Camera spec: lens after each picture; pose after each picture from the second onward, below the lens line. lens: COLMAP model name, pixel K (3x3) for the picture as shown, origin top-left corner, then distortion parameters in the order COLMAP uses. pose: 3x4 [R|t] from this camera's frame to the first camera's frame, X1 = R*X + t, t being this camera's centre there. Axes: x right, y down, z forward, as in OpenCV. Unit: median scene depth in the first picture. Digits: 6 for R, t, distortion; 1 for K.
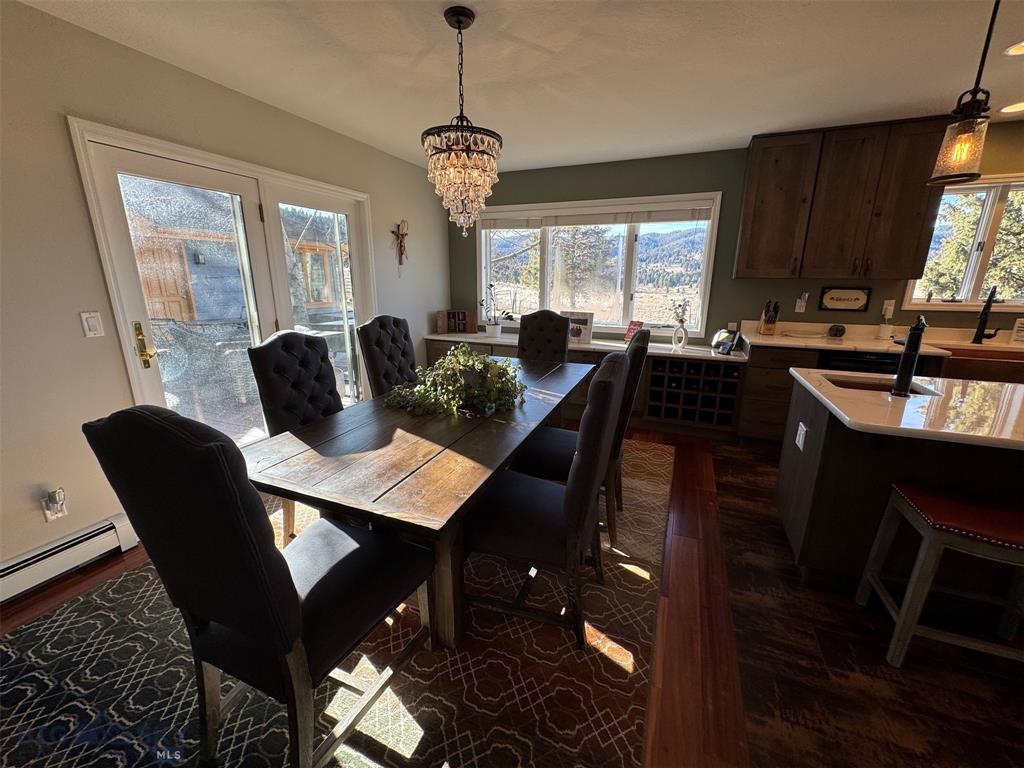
lens RADIAL K [[407.9, 0, 509.2], [0, 407.9, 383.7], [0, 0, 1]] dist [-0.000781, 0.000362]
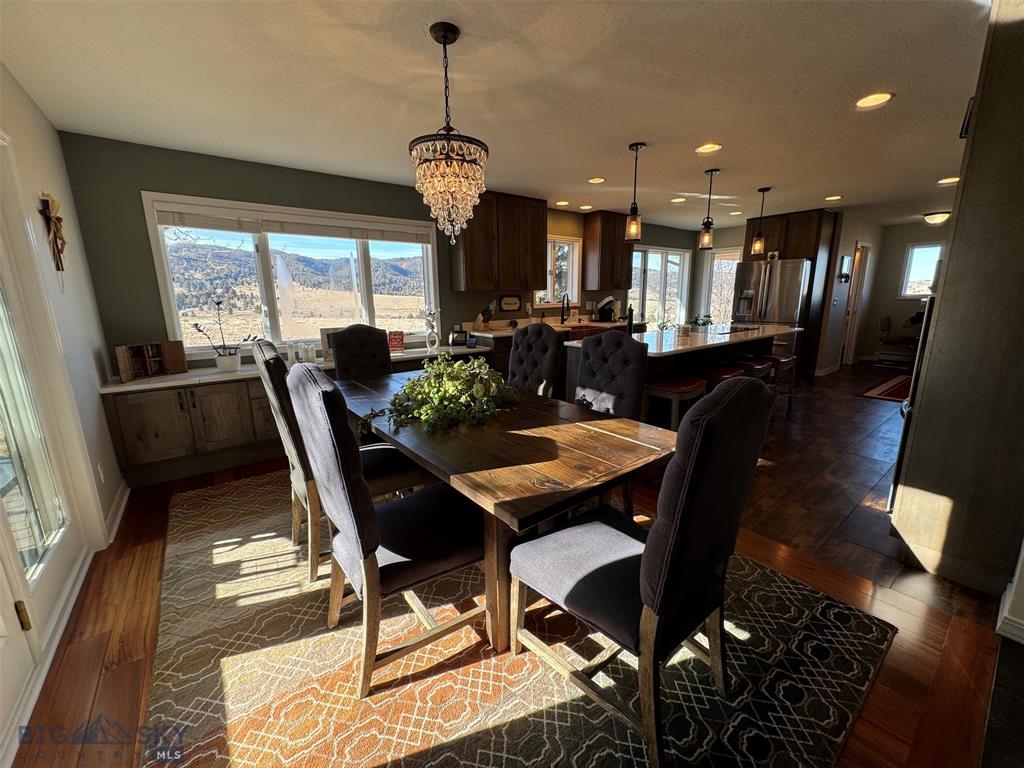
lens RADIAL K [[407.9, 0, 509.2], [0, 407.9, 383.7], [0, 0, 1]] dist [-0.000781, 0.000362]
pose [[0.497795, -0.194822, 0.845130, -0.965944], [0.233840, 0.968506, 0.085528, -0.080599], [-0.835176, 0.155050, 0.527674, 0.407354]]
